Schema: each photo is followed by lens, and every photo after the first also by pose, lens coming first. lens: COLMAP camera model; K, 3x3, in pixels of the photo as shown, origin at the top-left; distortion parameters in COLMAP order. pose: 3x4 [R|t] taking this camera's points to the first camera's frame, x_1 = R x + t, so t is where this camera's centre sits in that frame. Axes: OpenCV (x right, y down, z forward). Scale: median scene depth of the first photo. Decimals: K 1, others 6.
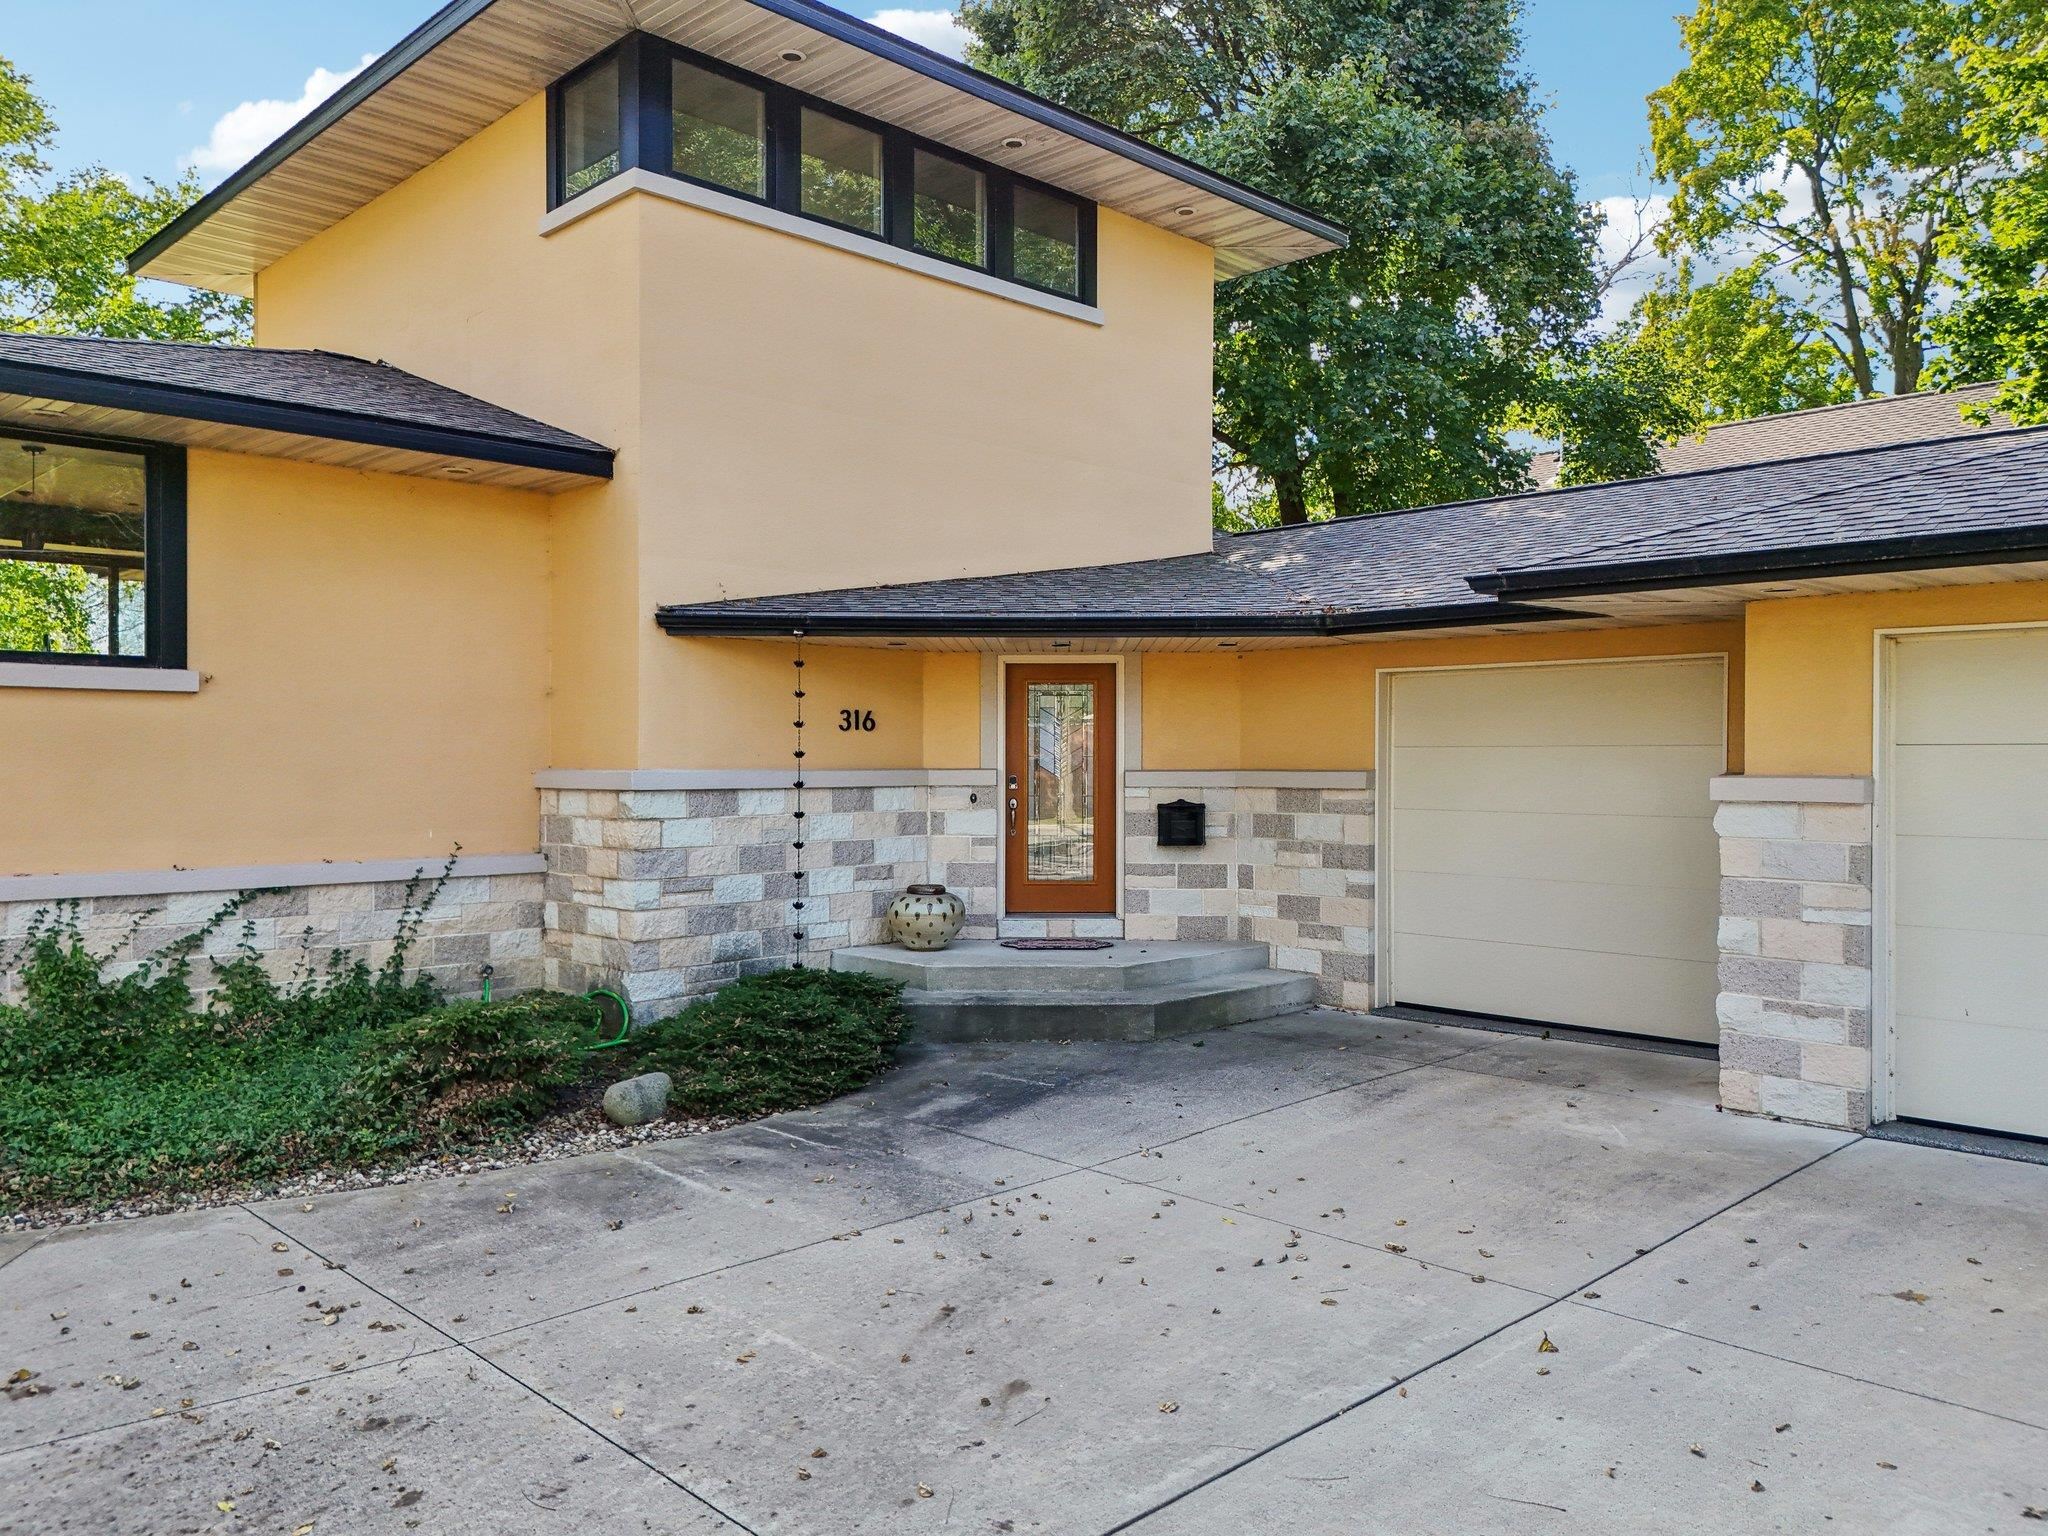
lens RADIAL K [[1531.0, 0, 1024.0], [0, 1531.0, 768.0], [0, 0, 1]] dist [0.077369, -0.088548]
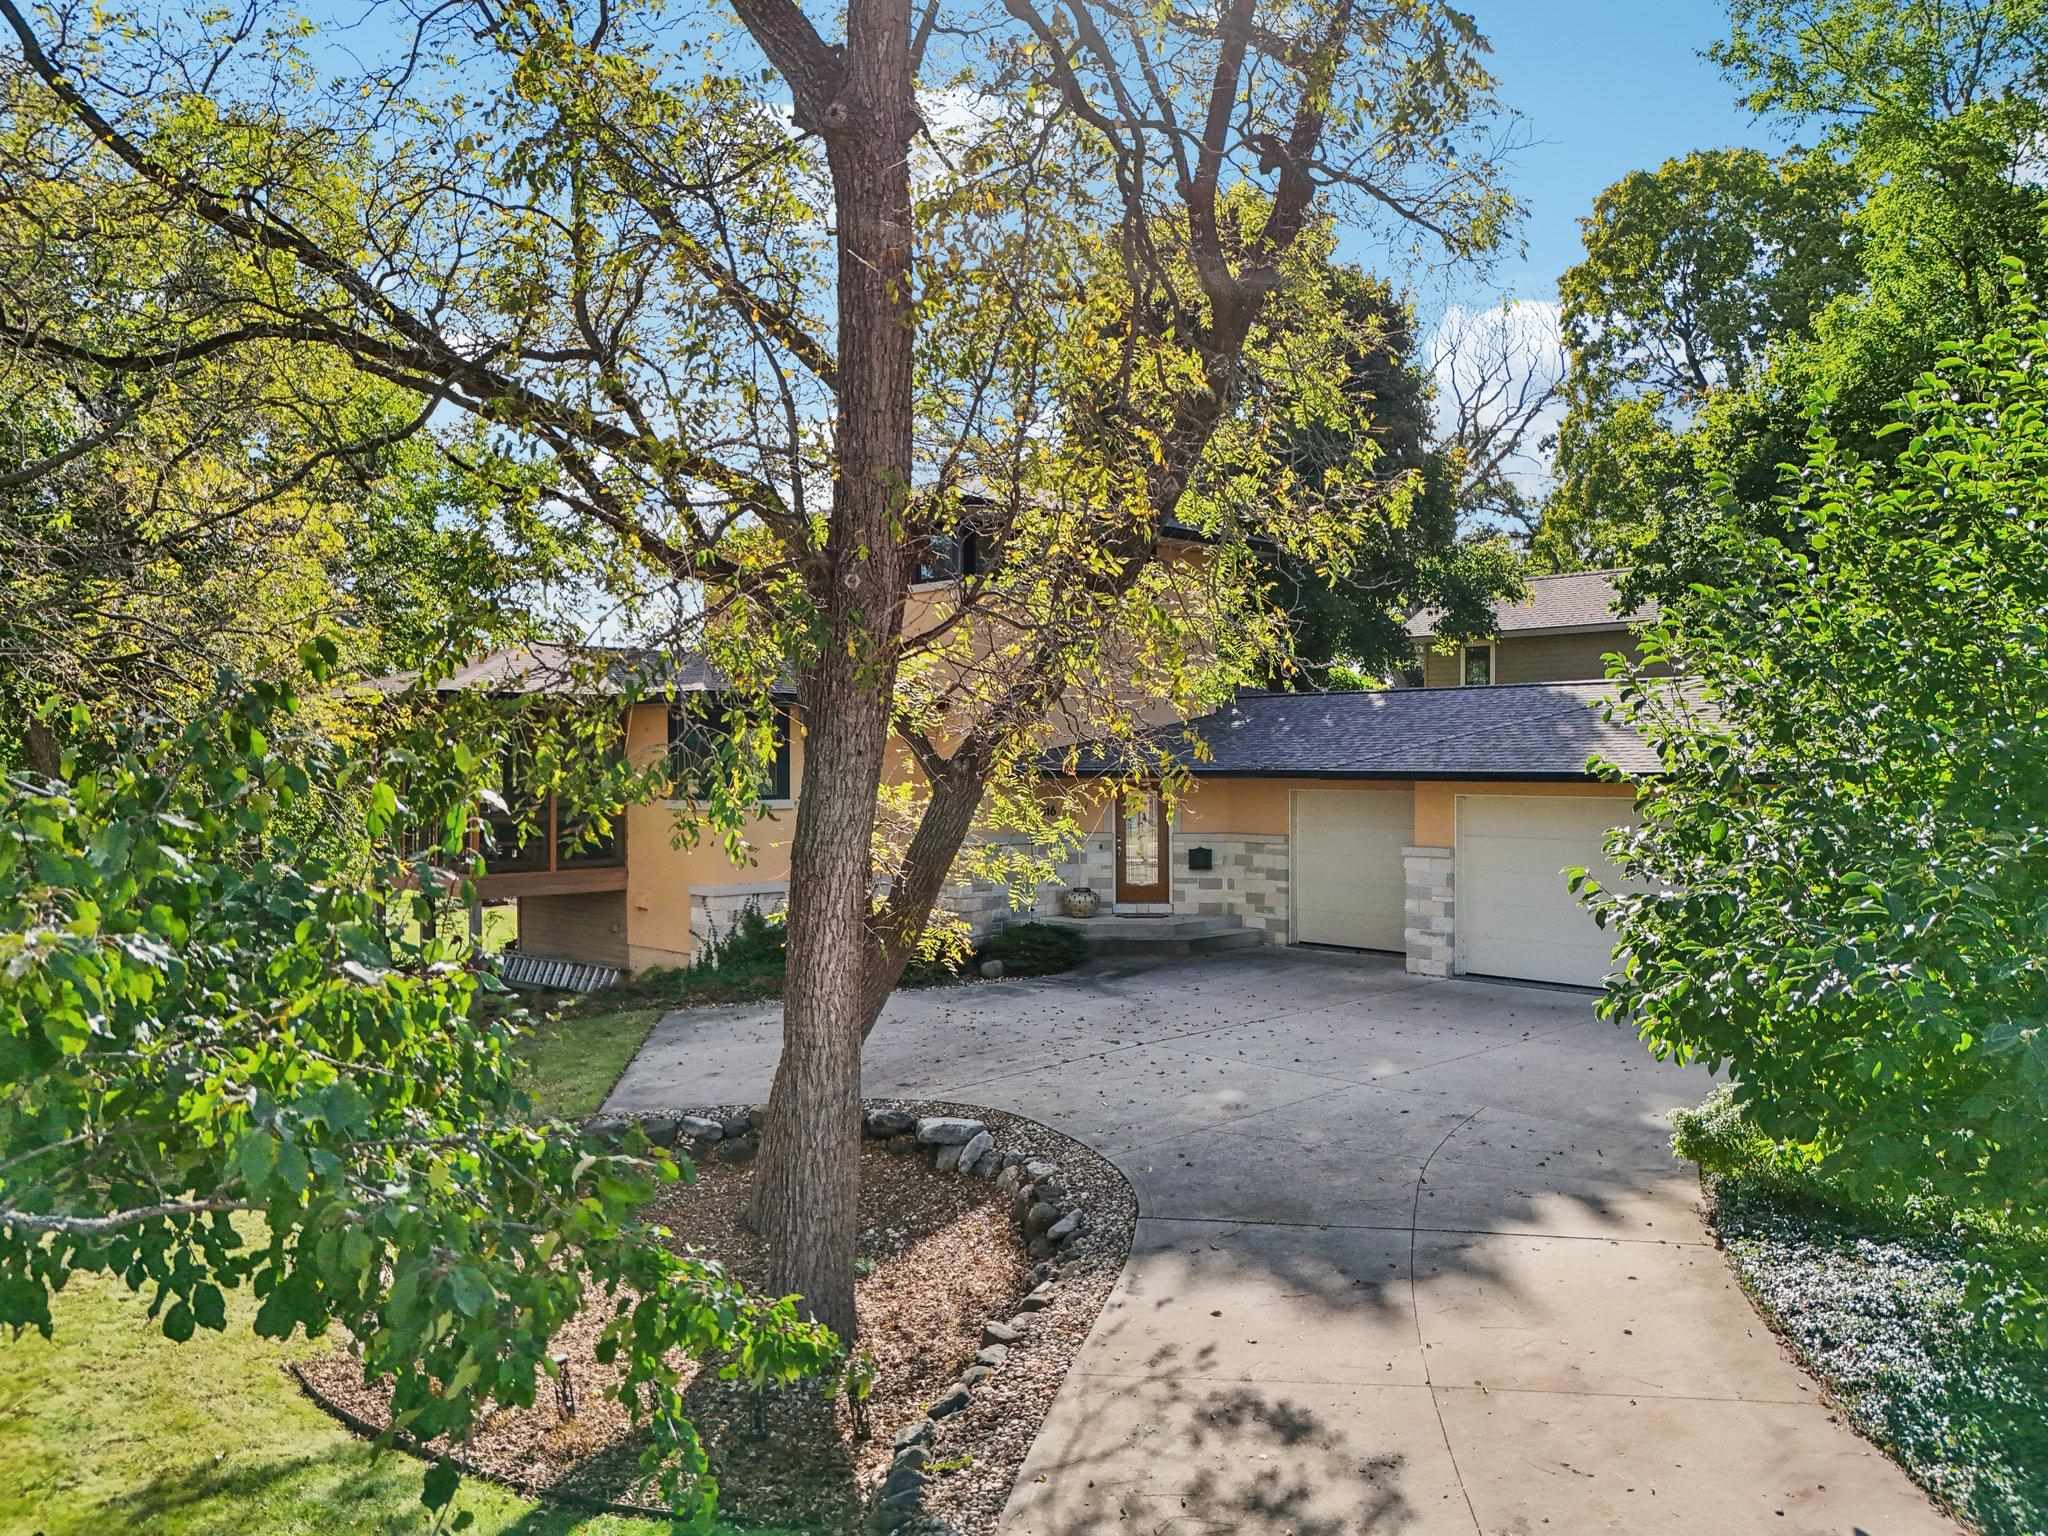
lens RADIAL K [[1531.0, 0, 1024.0], [0, 1531.0, 768.0], [0, 0, 1]] dist [0.077369, -0.088548]
pose [[0.999934, -0.002532, -0.011193, -0.128189], [0.002514, 0.999996, -0.001571, -0.094947], [0.011197, 0.001543, 0.999936, -1.229750]]
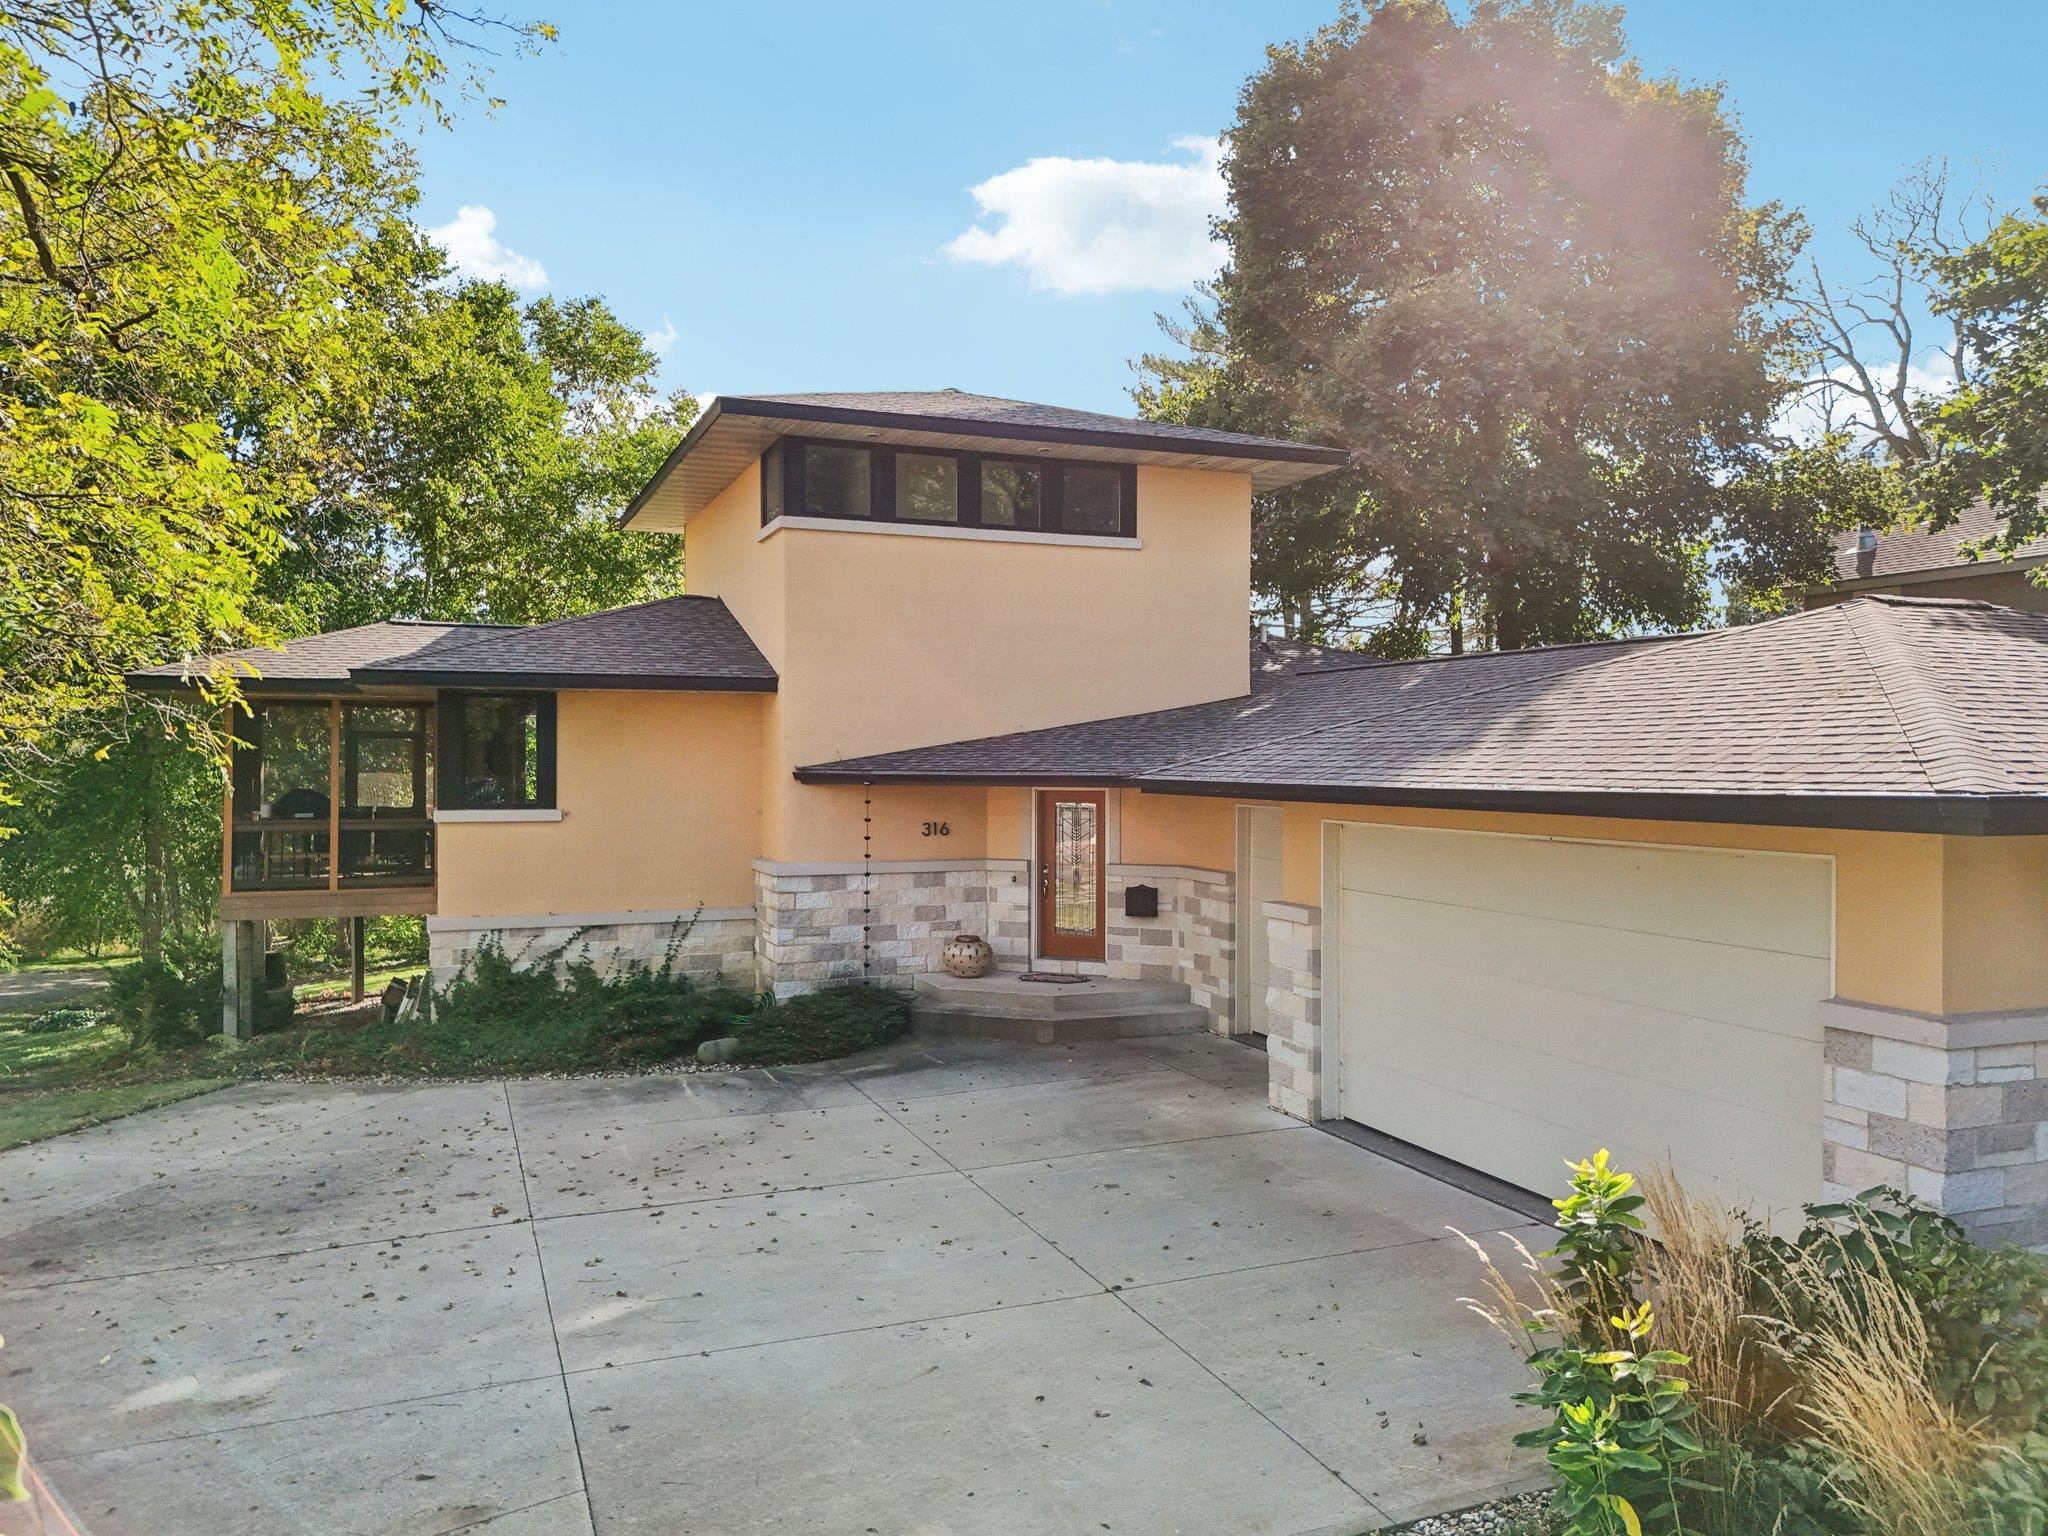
lens RADIAL K [[1531.0, 0, 1024.0], [0, 1531.0, 768.0], [0, 0, 1]] dist [0.077369, -0.088548]
pose [[0.918171, 0.002419, -0.396177, 0.648517], [-0.002208, 0.999997, 0.000989, -0.103568], [0.396178, -0.000033, 0.918174, -0.446175]]
